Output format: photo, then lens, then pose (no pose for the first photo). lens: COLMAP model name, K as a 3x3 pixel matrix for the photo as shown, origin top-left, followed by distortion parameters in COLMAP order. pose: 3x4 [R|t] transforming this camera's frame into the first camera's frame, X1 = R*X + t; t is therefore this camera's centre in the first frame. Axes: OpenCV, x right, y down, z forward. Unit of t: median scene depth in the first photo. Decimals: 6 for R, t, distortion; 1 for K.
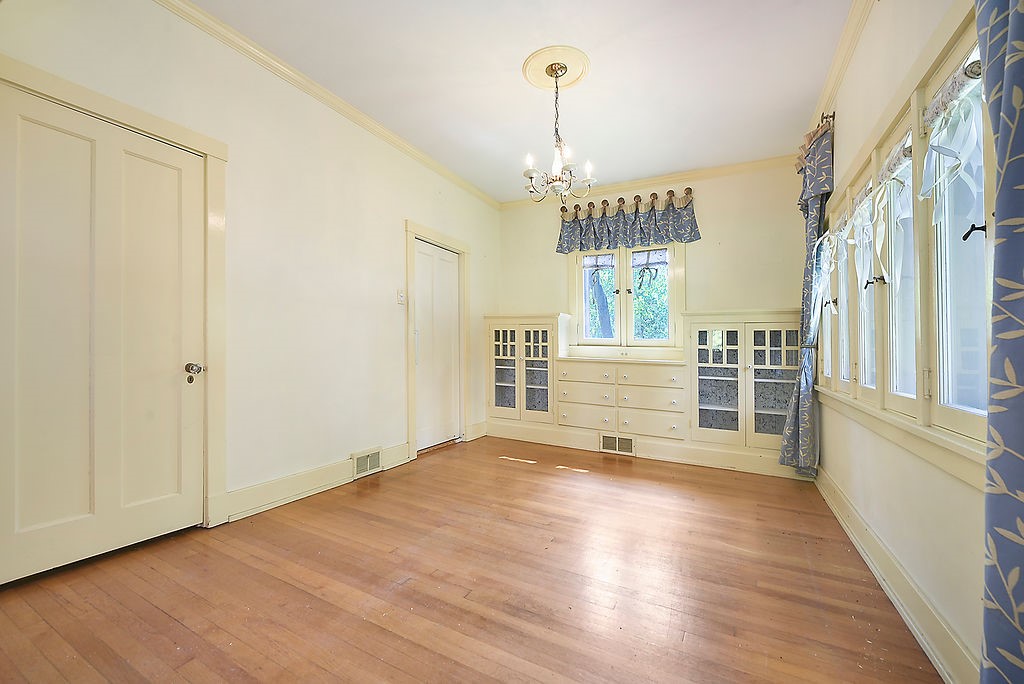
lens RADIAL K [[420.1, 0, 526.2], [0, 420.1, 351.8], [0, 0, 1]] dist [-0.001218, -0.000029]
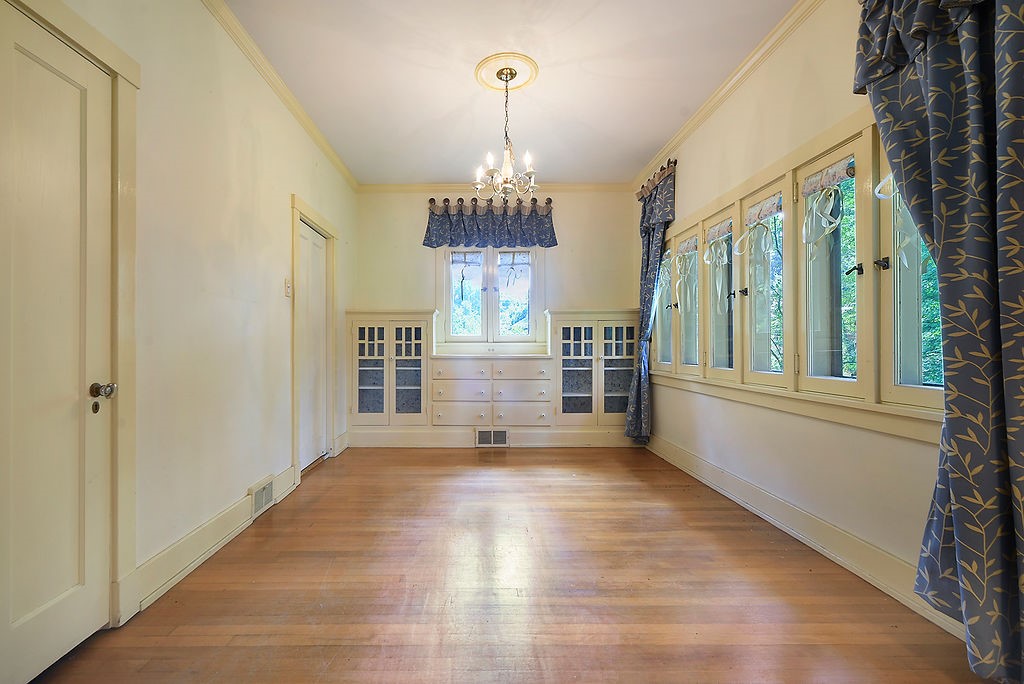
lens RADIAL K [[431.6, 0, 531.6], [0, 431.6, 347.9], [0, 0, 1]] dist [0.008167, -0.000232]
pose [[0.874793, -0.026489, 0.483773, -0.218674], [0.025748, 0.999635, 0.008176, -0.006446], [-0.483813, 0.005304, 0.875155, 0.028248]]
